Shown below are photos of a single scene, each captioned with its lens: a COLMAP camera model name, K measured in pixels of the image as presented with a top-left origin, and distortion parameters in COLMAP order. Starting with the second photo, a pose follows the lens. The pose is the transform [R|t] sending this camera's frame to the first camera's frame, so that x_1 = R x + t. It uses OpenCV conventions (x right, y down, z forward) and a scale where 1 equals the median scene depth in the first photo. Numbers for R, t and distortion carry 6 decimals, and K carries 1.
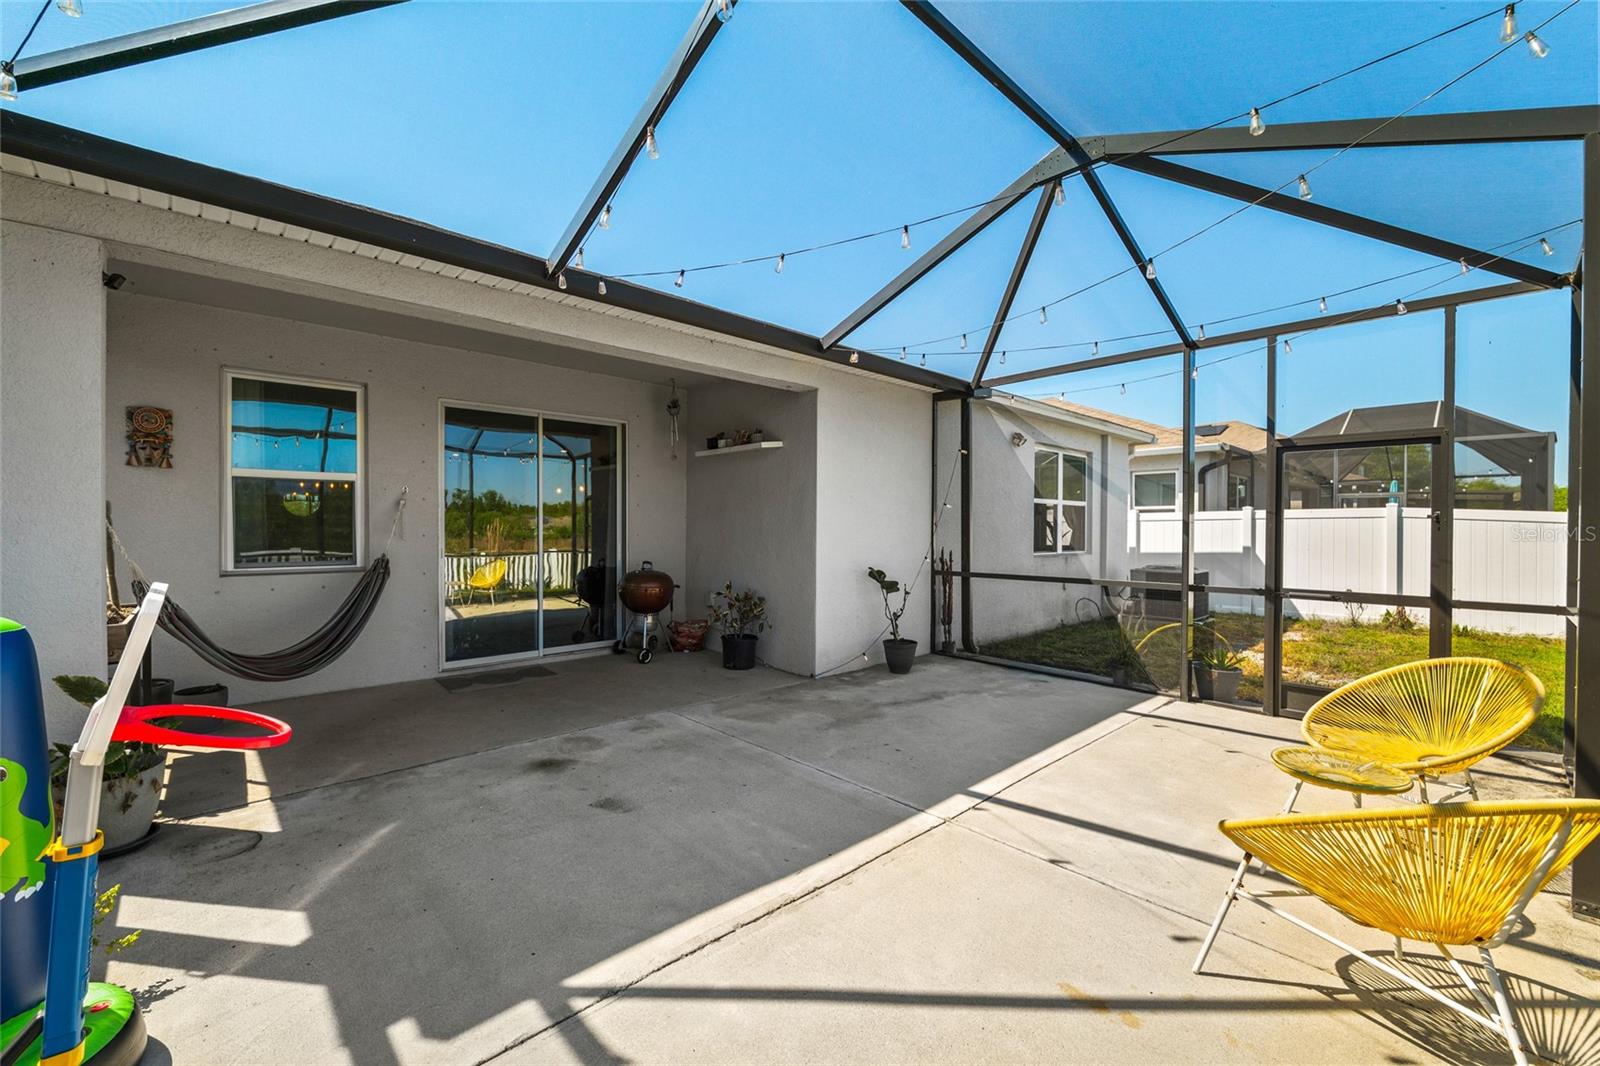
lens RADIAL K [[661.2, 0, 798.3], [0, 661.2, 536.7], [0, 0, 1]] dist [-0.009764, -0.000043]
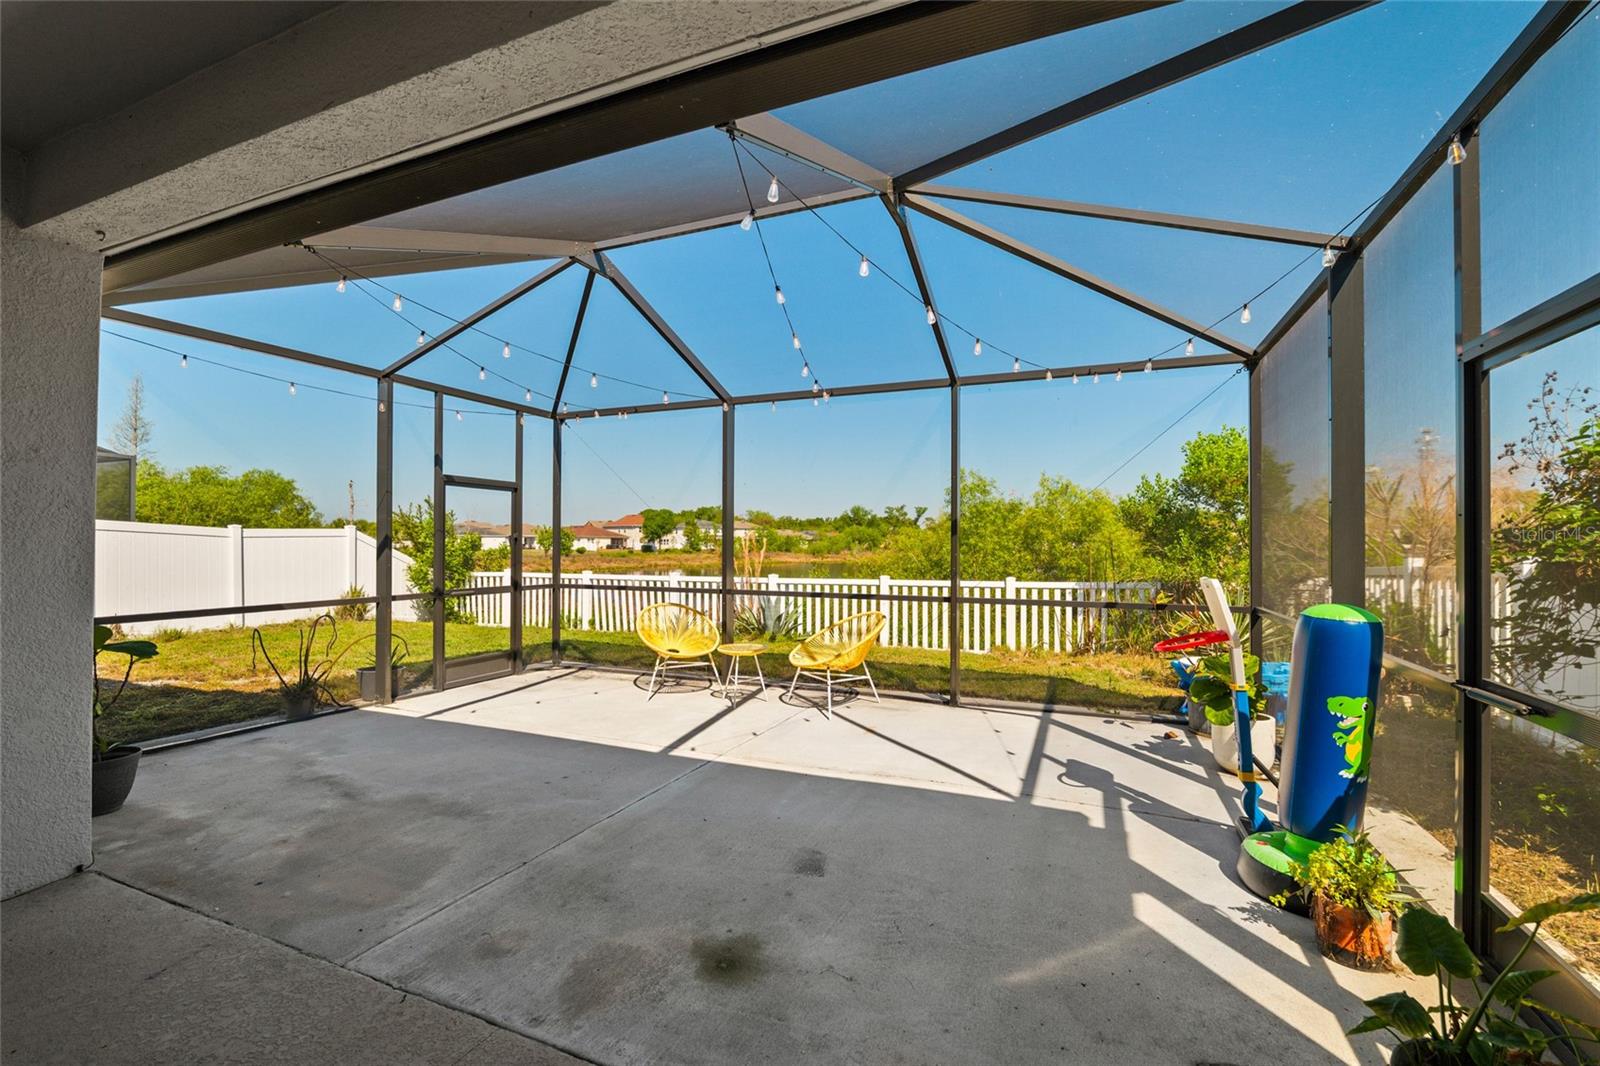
lens RADIAL K [[655.8, 0, 801.0], [0, 655.8, 536.0], [0, 0, 1]] dist [-0.012254, 0.000367]
pose [[-0.388693, 0.005129, 0.921353, -0.927217], [0.009389, 0.999955, -0.001605, -0.015653], [-0.921319, 0.008027, -0.388724, 1.167799]]
